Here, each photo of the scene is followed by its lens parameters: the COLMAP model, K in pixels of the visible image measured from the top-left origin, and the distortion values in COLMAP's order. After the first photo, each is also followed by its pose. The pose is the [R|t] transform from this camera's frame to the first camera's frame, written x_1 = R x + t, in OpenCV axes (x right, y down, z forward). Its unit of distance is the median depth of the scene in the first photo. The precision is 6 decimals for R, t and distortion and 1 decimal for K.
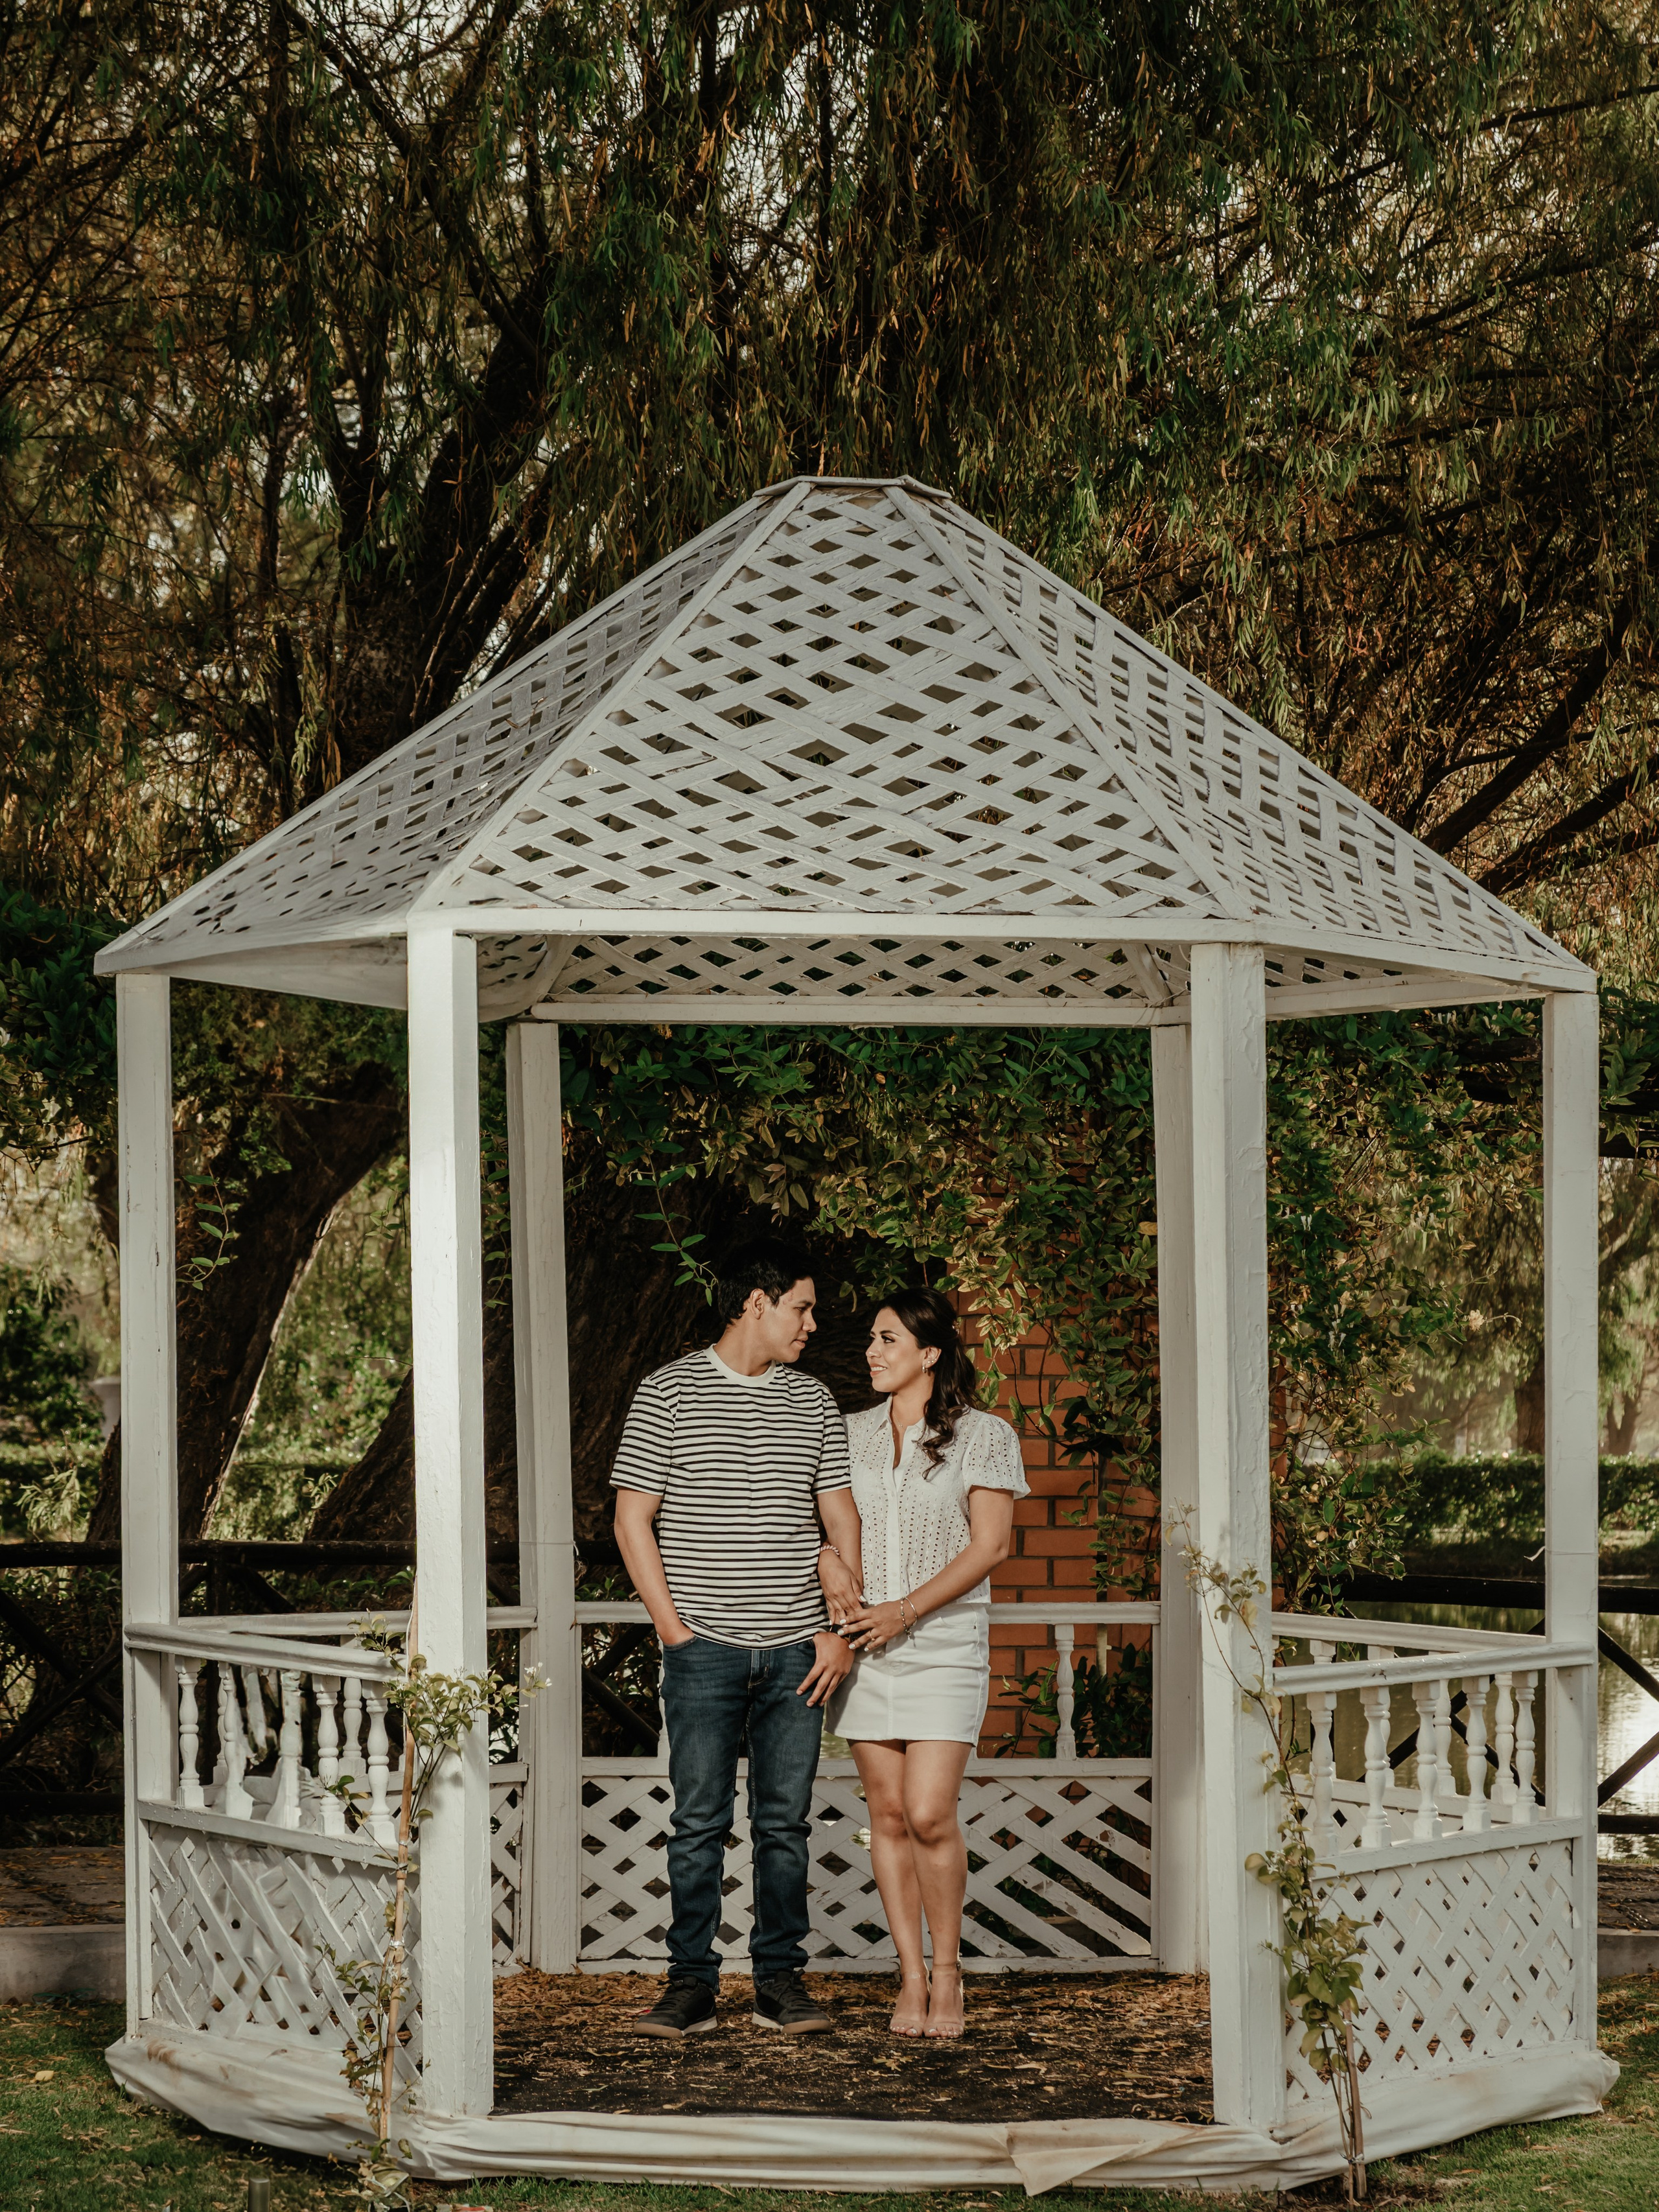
lens RADIAL K [[4808.4, 0, 829.5], [0, 4808.4, 1106.0], [0, 0, 1]] dist [0.681292, -0.077586]
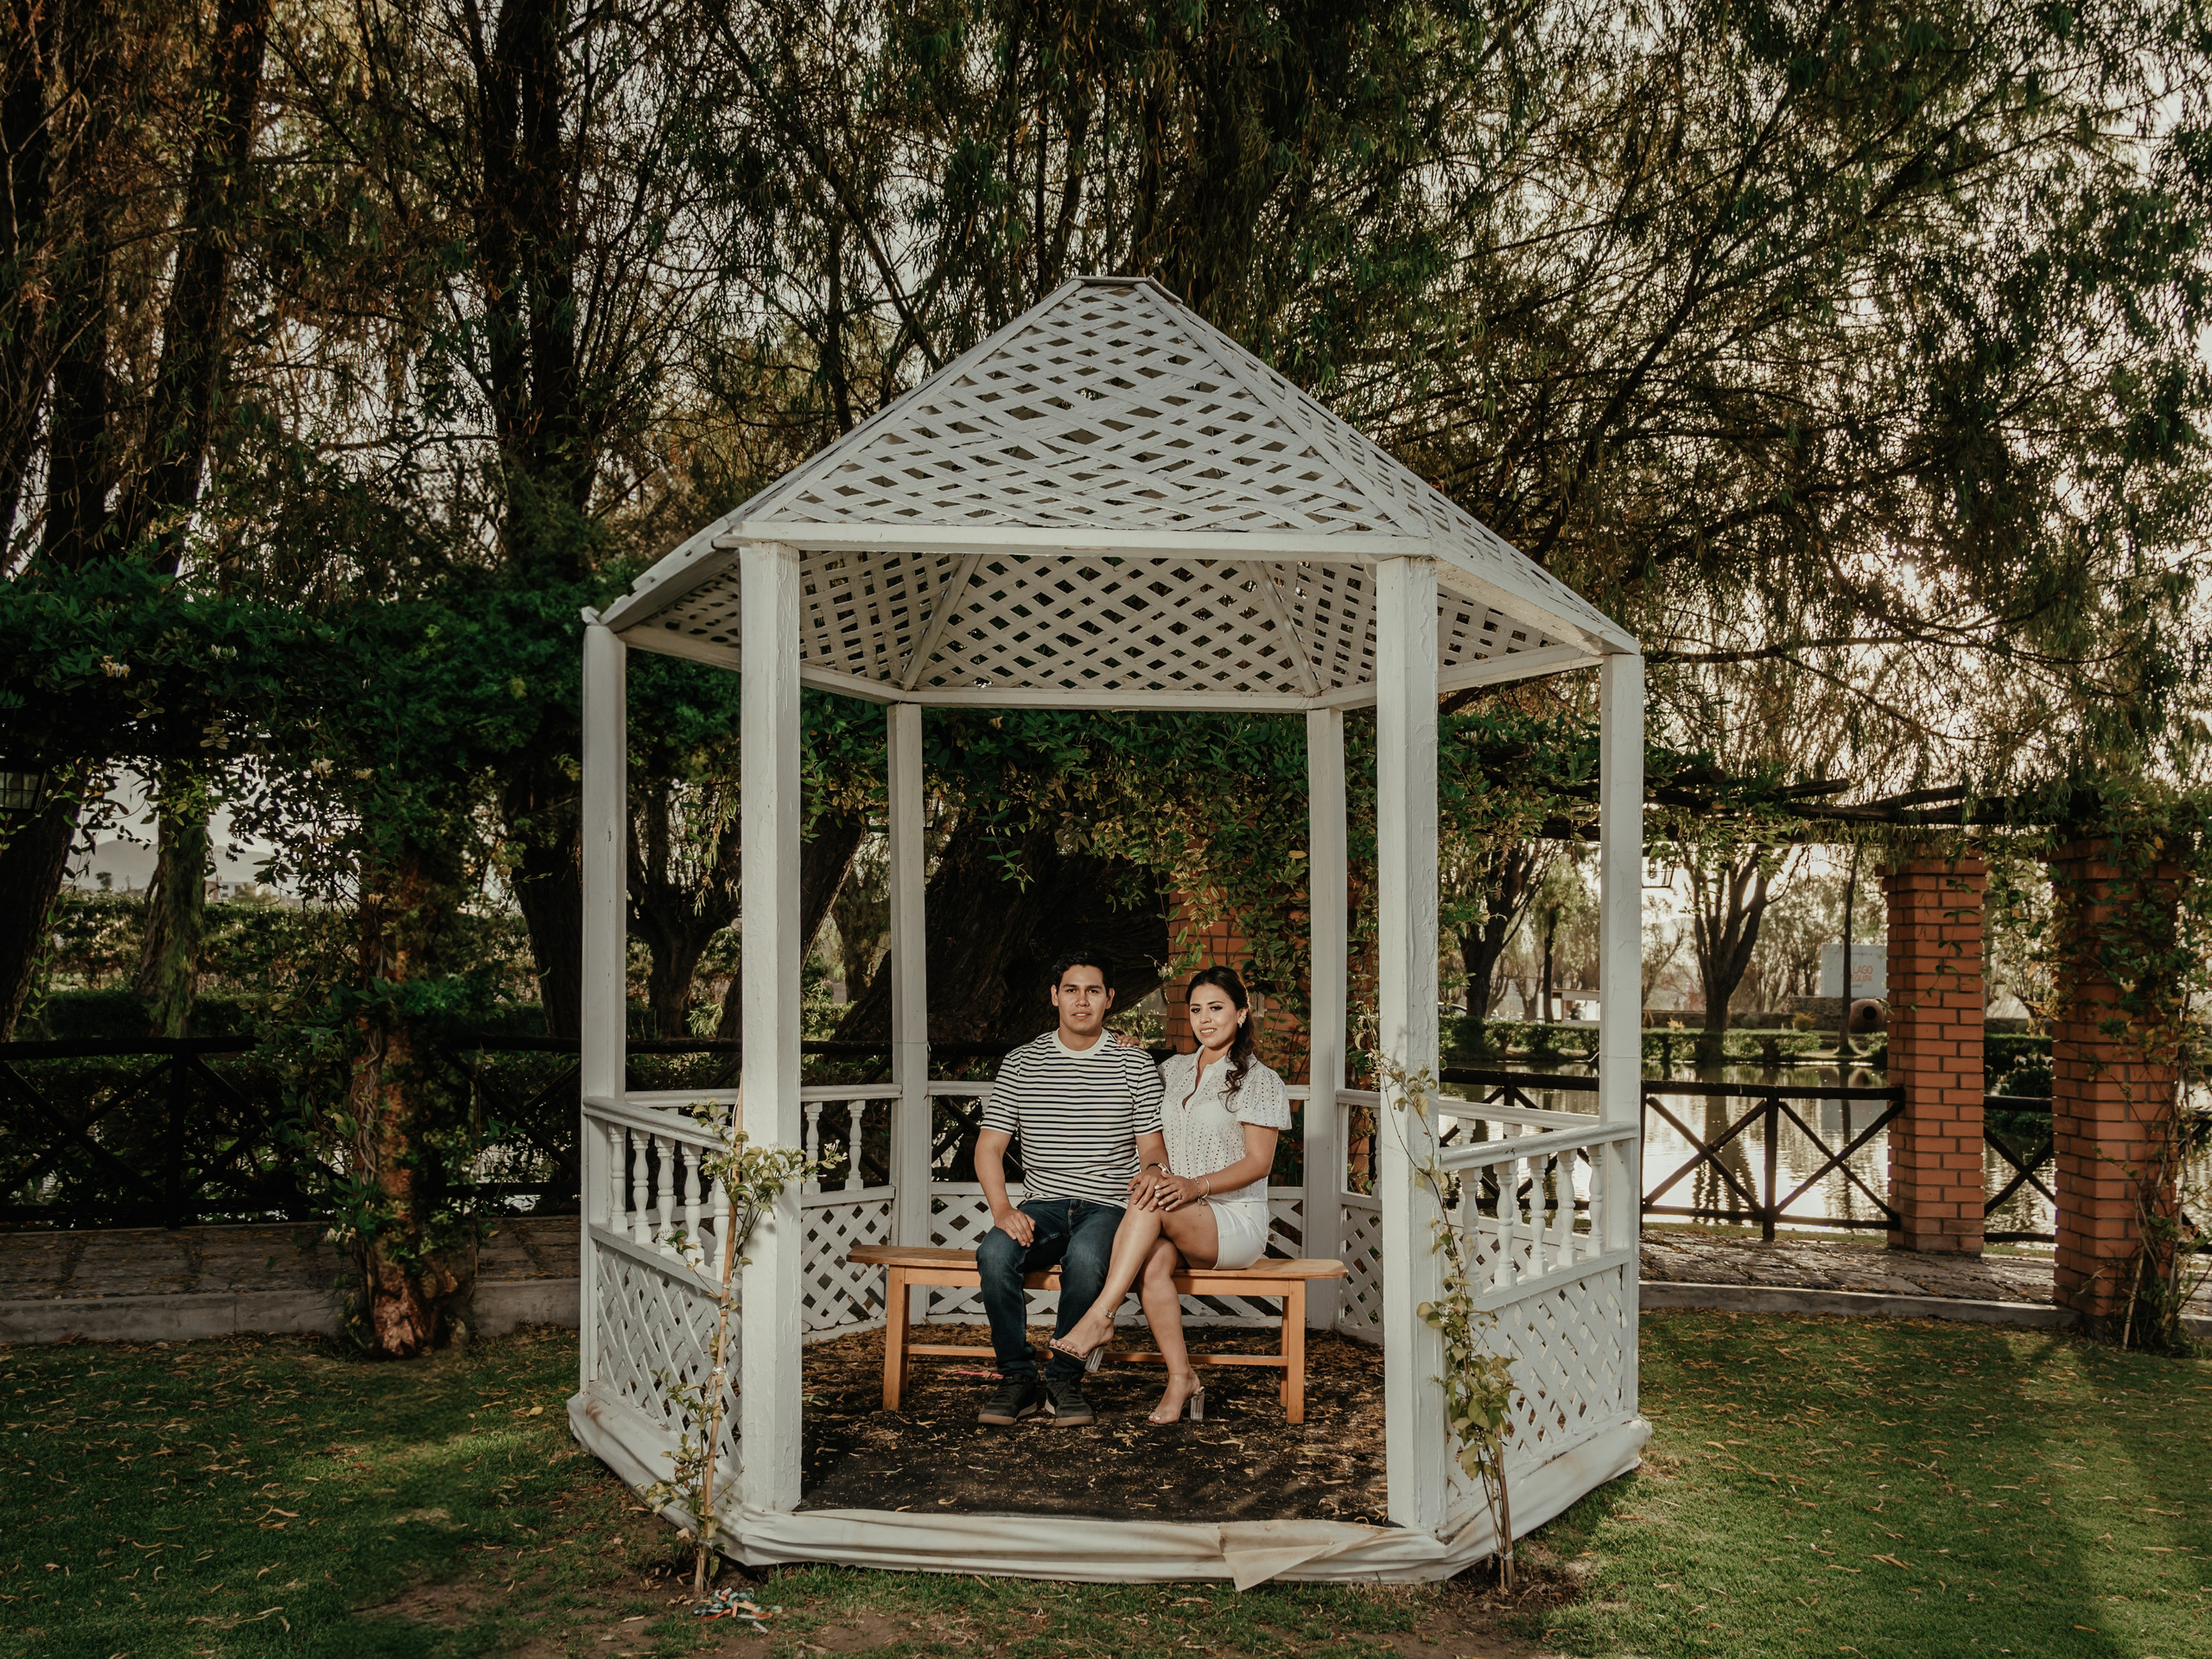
lens RADIAL K [[1755.6, 0, 1106.0], [0, 1755.6, 829.5], [0, 0, 1]] dist [0.237044, 0.000192]
pose [[0.999901, 0.009900, -0.009973, 0.010384], [-0.010222, 0.999413, -0.032687, 0.048043], [0.009644, 0.032786, 0.999416, 0.522818]]
